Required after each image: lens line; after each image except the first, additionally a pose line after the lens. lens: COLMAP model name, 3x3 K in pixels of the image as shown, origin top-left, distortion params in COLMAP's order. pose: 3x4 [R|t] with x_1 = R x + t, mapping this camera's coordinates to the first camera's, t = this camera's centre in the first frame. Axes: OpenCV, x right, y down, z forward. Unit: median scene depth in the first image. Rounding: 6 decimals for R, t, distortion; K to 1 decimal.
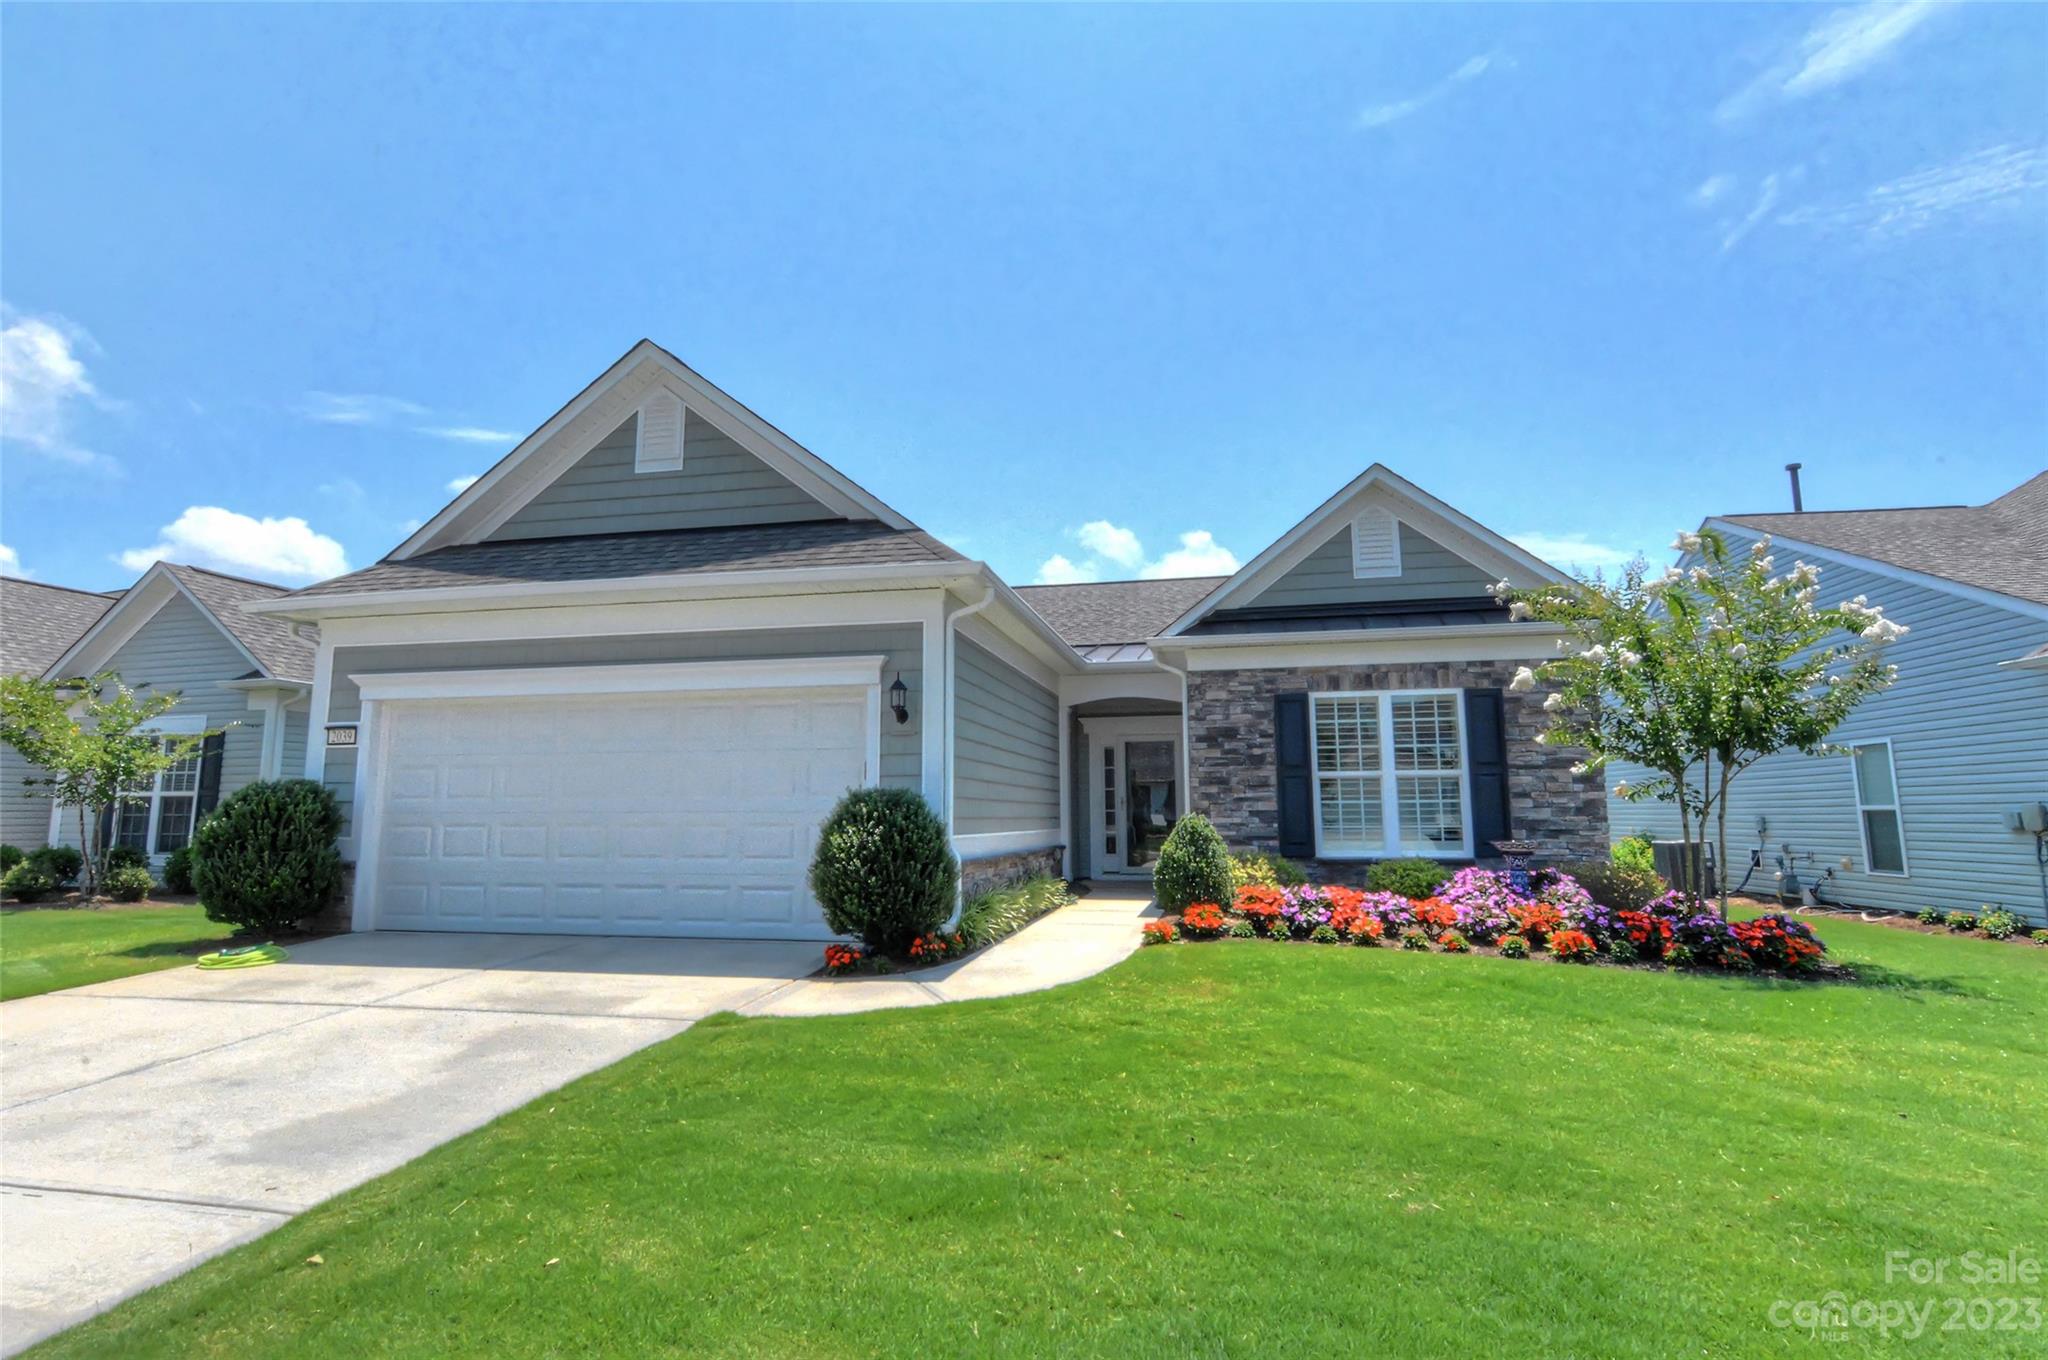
lens RADIAL K [[1020.7, 0, 1024.0], [0, 1020.7, 680.0], [0, 0, 1]] dist [0.003501, -0.001567]
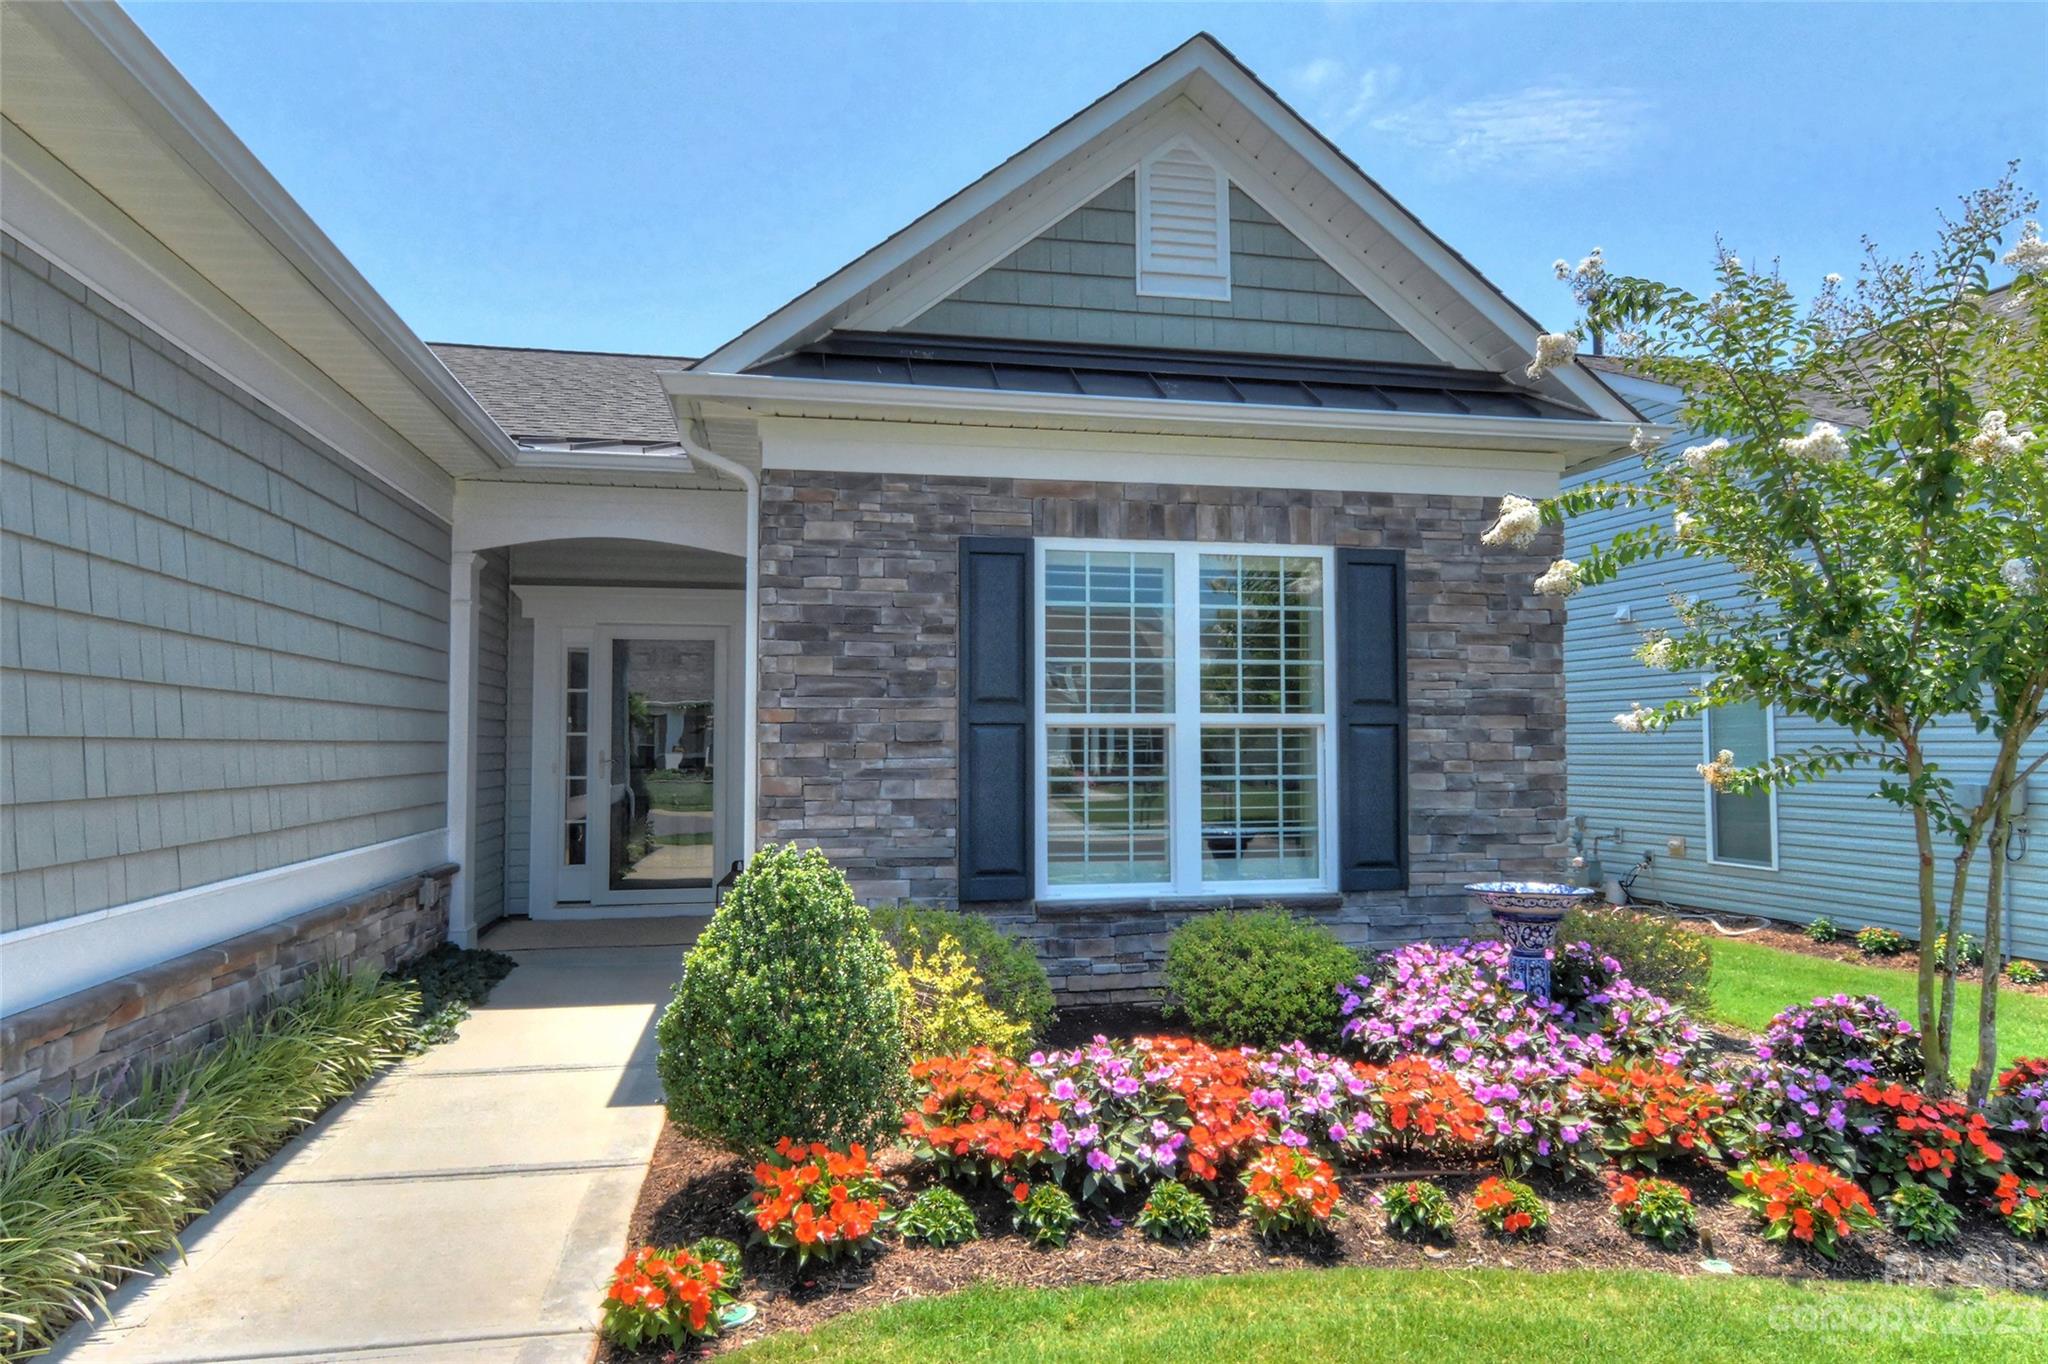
lens RADIAL K [[1225.2, 0, 1024.0], [0, 1225.2, 682.0], [0, 0, 1]] dist [0.008451, -0.000071]
pose [[0.918590, 0.022777, 0.394554, 0.064193], [-0.055249, 0.995935, 0.071134, 0.037657], [-0.391330, -0.087142, 0.916115, 0.504562]]
